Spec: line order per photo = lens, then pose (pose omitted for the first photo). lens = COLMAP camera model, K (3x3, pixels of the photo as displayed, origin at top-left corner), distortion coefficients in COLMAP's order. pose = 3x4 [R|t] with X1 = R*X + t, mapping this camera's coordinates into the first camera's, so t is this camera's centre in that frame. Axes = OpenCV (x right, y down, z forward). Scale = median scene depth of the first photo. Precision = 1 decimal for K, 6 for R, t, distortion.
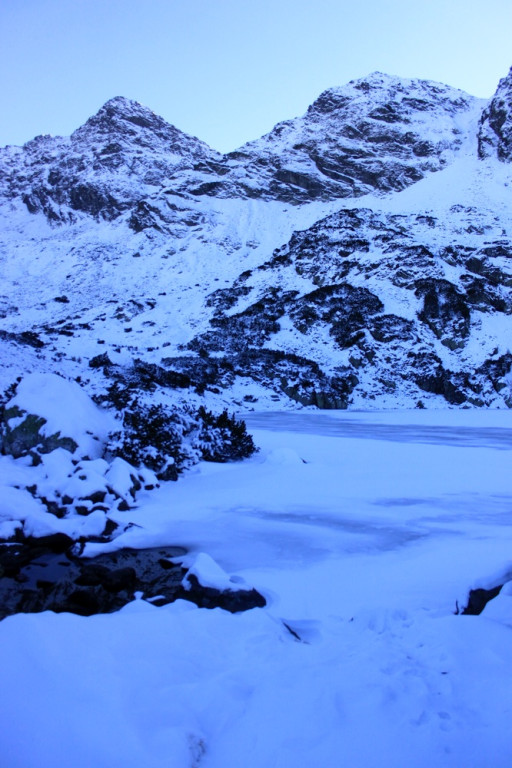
lens RADIAL K [[638.6, 0, 258.4], [0, 638.6, 382.0], [0, 0, 1]] dist [-0.144800, 0.127746]
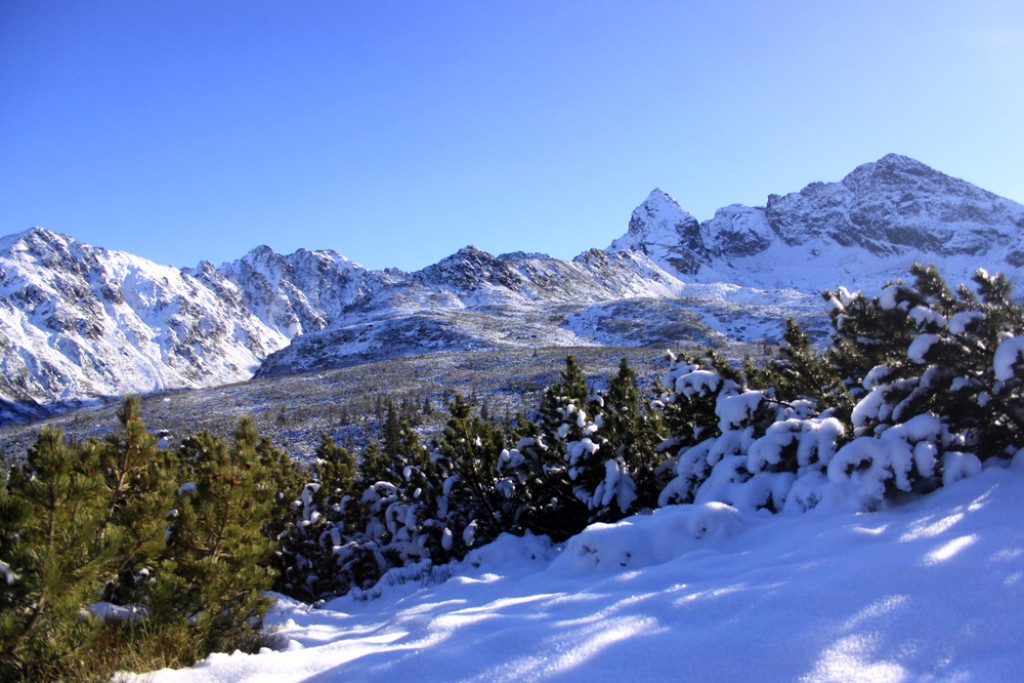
lens RADIAL K [[877.9, 0, 517.6], [0, 877.9, 358.8], [0, 0, 1]] dist [-0.141254, 0.133568]
pose [[0.937917, -0.081799, -0.337077, -0.714504], [0.061547, 0.995621, -0.070356, 0.132499], [0.341356, 0.045242, 0.938845, -1.851902]]
